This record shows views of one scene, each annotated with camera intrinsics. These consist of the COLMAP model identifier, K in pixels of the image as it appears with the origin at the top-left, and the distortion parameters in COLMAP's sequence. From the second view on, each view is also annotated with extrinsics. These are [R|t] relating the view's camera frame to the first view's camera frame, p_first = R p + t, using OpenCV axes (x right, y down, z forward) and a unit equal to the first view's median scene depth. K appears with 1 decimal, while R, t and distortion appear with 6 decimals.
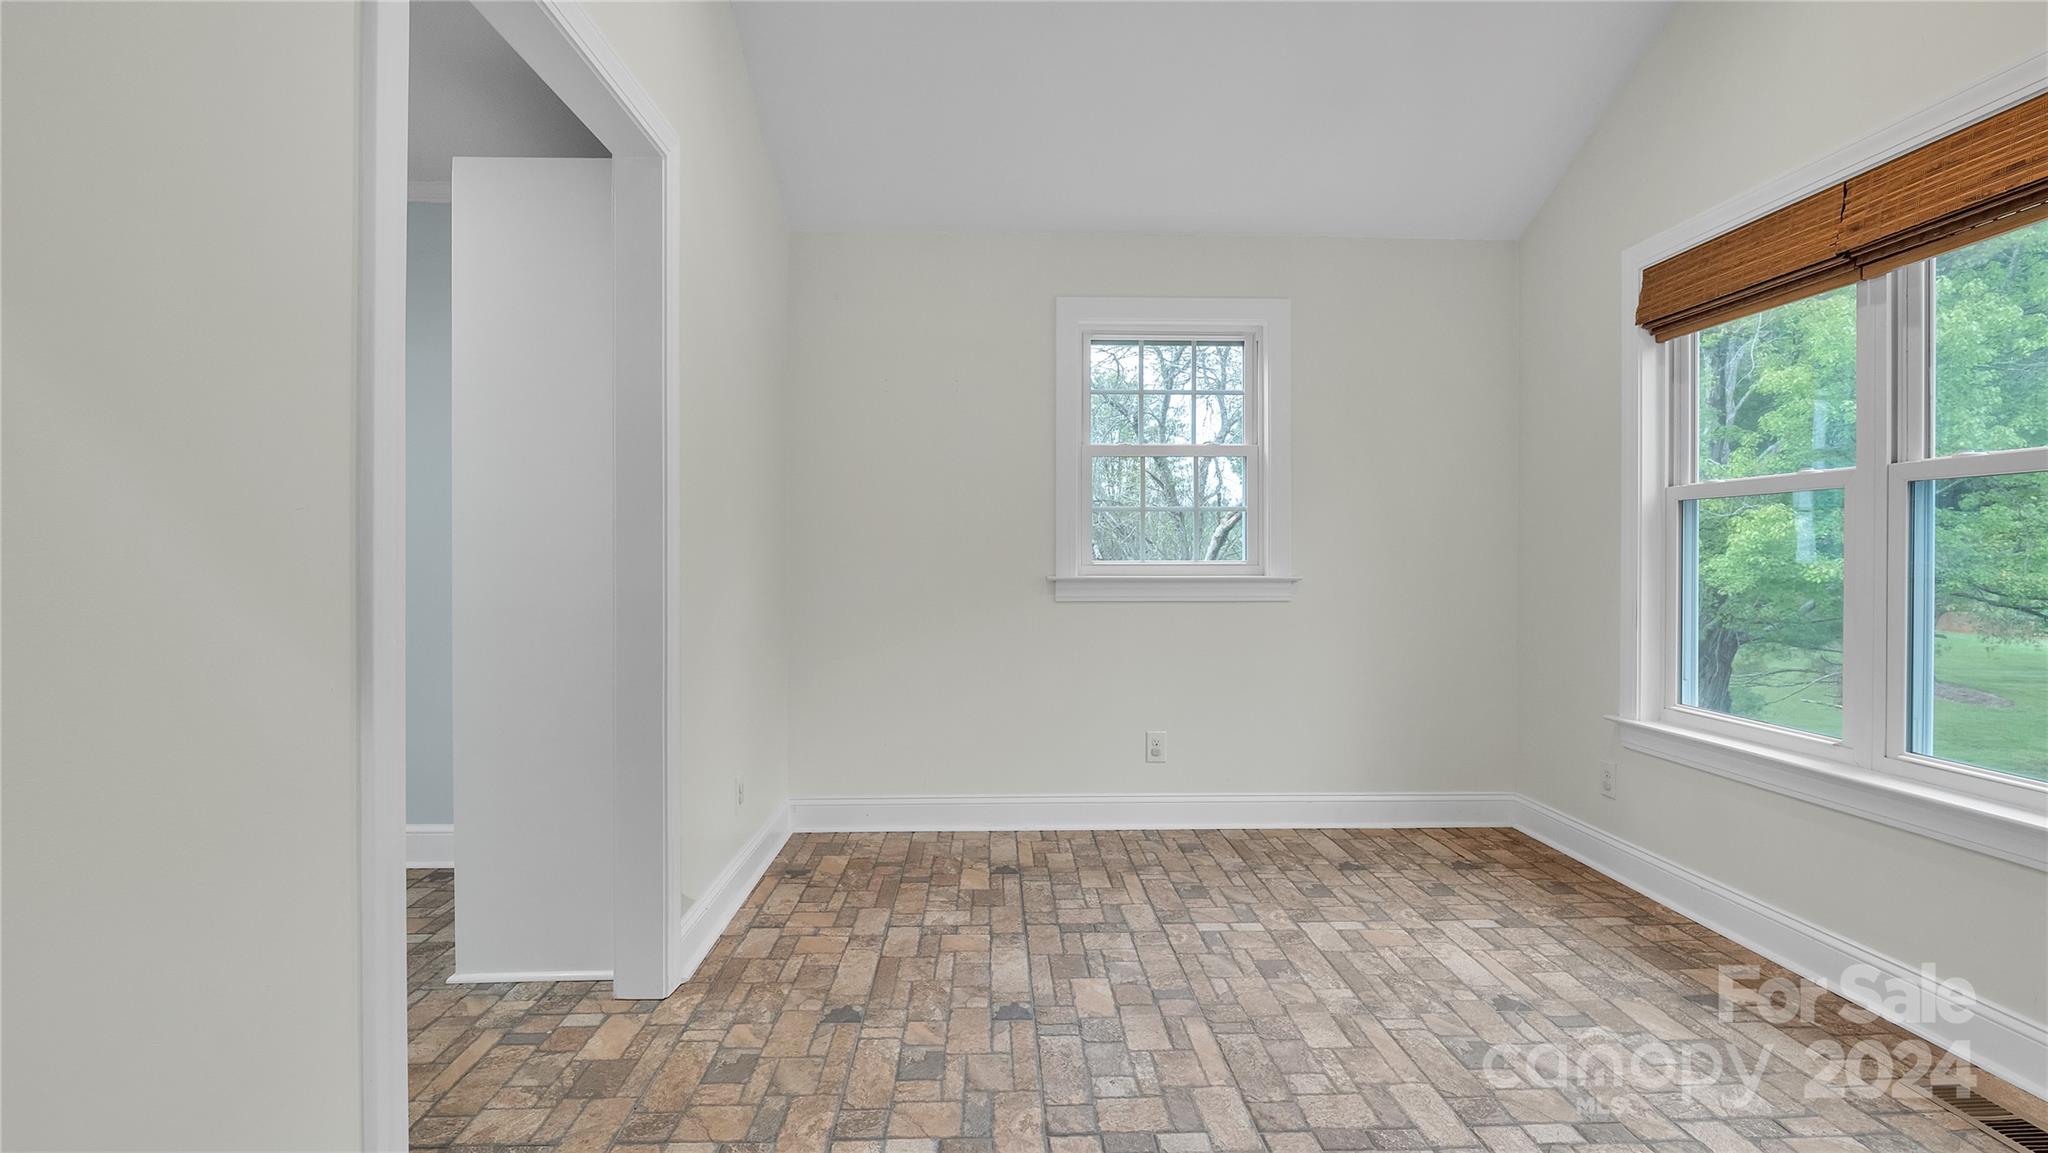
lens RADIAL K [[1021.4, 0, 1024.0], [0, 1021.4, 576.5], [0, 0, 1]] dist [-0.000340, -0.000194]
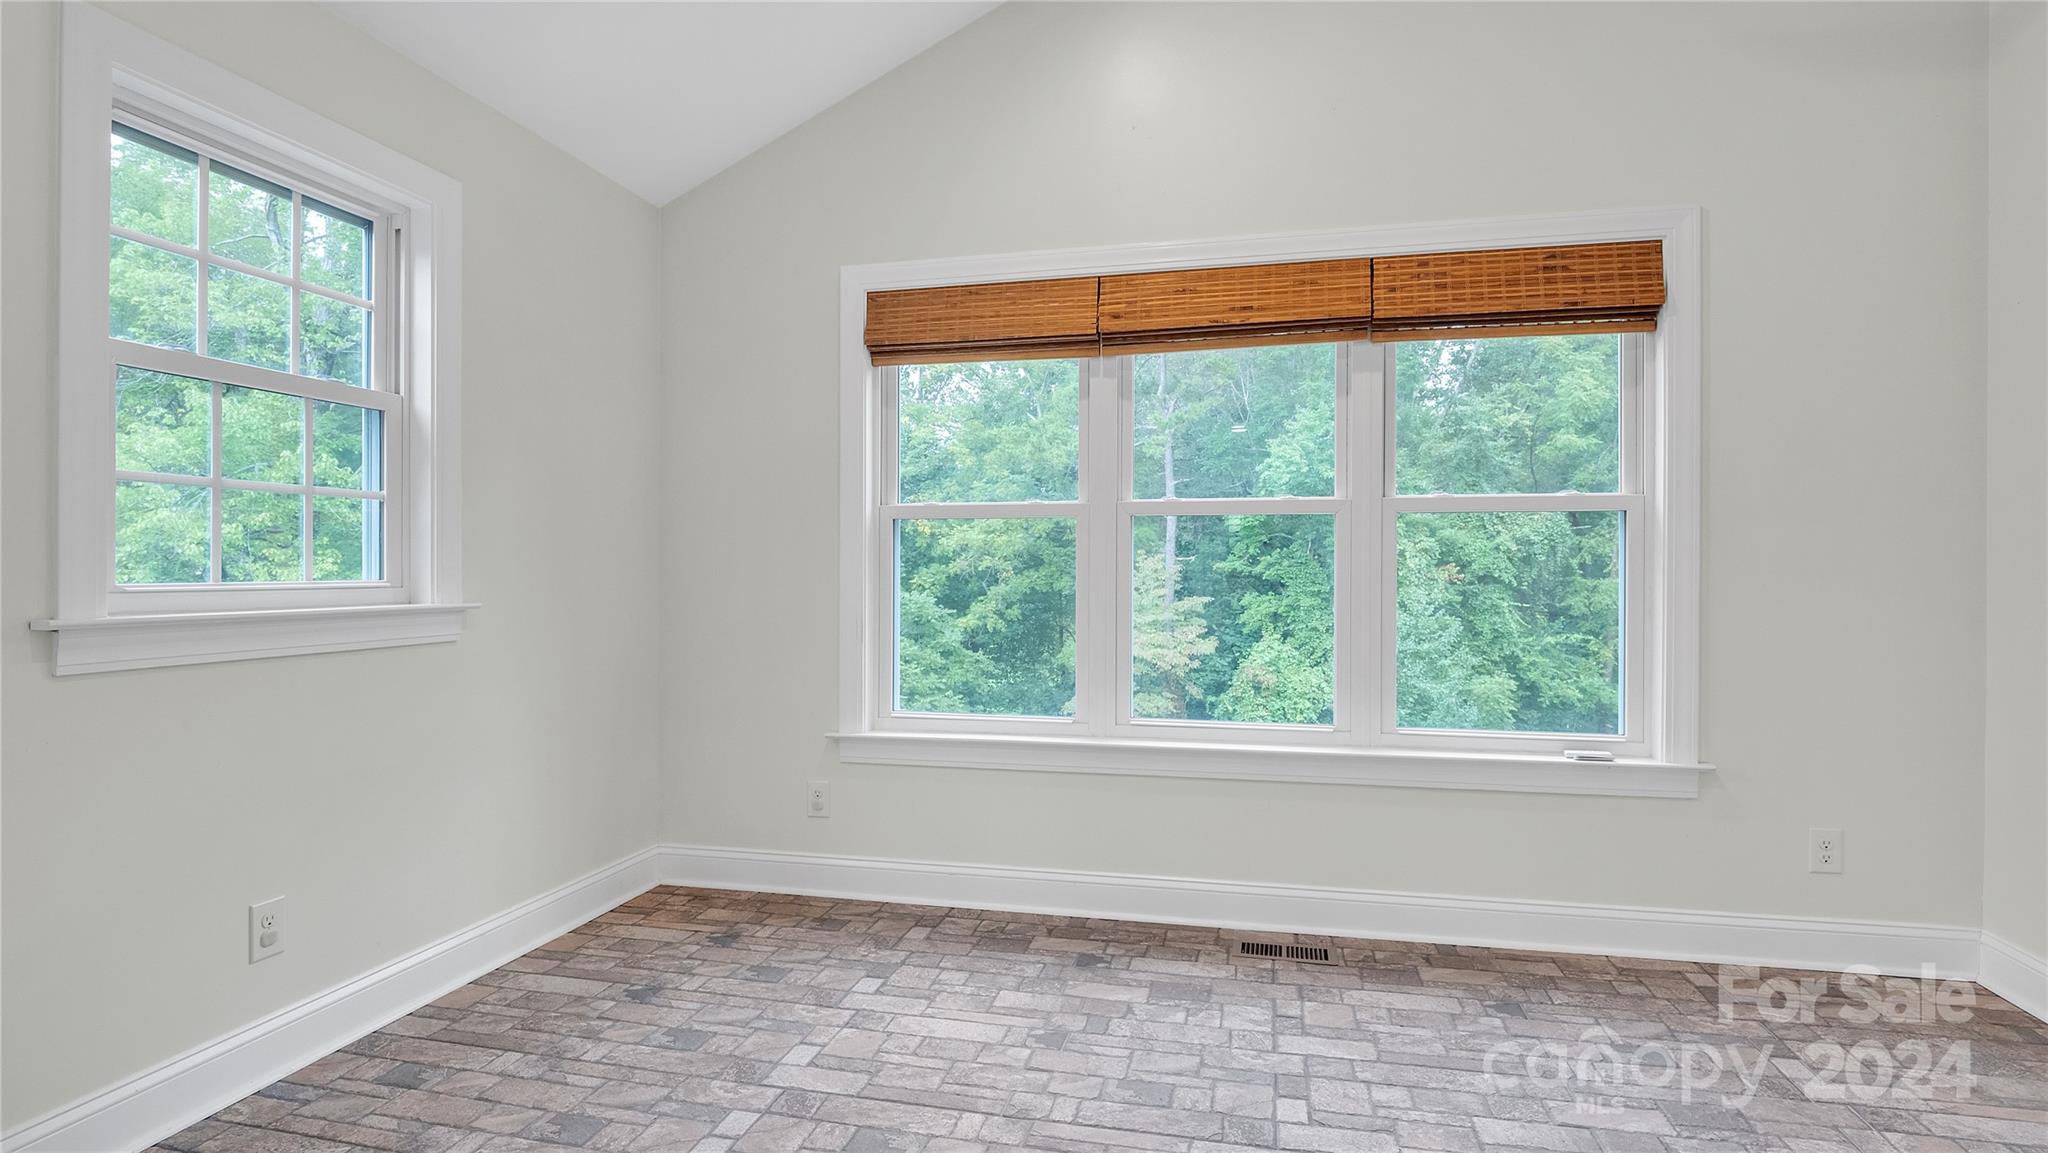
lens RADIAL K [[1044.8, 0, 1024.0], [0, 1044.8, 576.5], [0, 0, 1]] dist [-0.002091, -0.000679]
pose [[0.259514, -0.009286, 0.965695, -0.360476], [0.019022, 0.999809, 0.004502, -0.016169], [-0.965552, 0.017201, 0.259641, 0.576032]]
